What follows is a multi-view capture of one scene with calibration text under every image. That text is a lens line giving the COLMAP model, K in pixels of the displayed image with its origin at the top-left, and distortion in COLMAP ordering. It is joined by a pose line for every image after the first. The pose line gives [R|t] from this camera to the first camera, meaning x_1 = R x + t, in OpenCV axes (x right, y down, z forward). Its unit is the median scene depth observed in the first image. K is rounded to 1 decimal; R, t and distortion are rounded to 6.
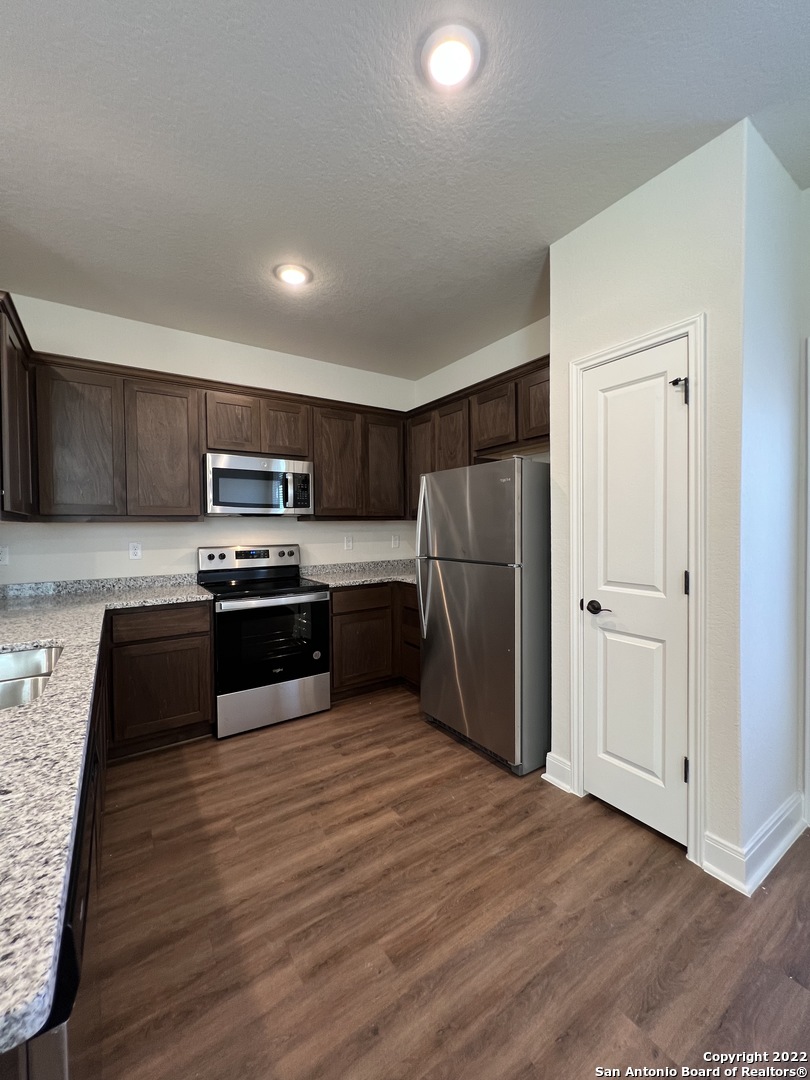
lens RADIAL K [[431.1, 0, 406.5], [0, 431.1, 535.2], [0, 0, 1]] dist [0.002784, -0.000040]
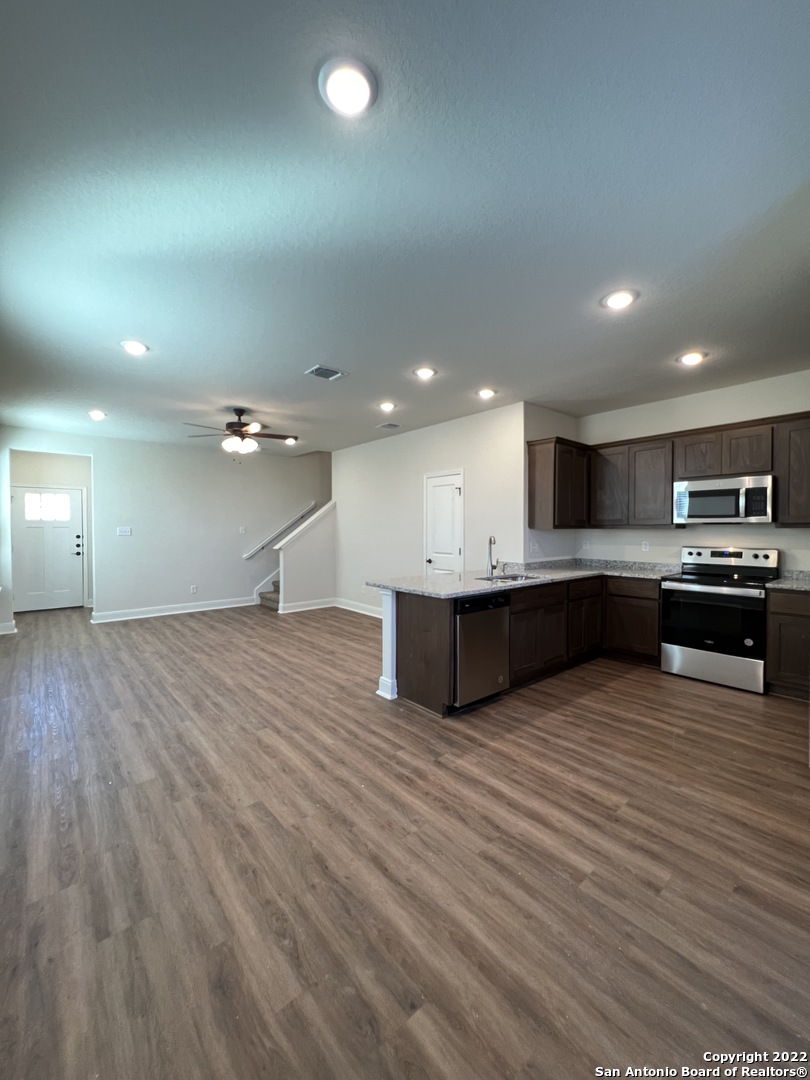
lens RADIAL K [[431.1, 0, 406.5], [0, 431.1, 535.2], [0, 0, 1]] dist [0.002784, -0.000040]
pose [[0.109368, 0.025263, -0.993680, 1.171153], [-0.017234, 0.999575, 0.023516, -0.036781], [0.993852, 0.014553, 0.109757, -0.093108]]
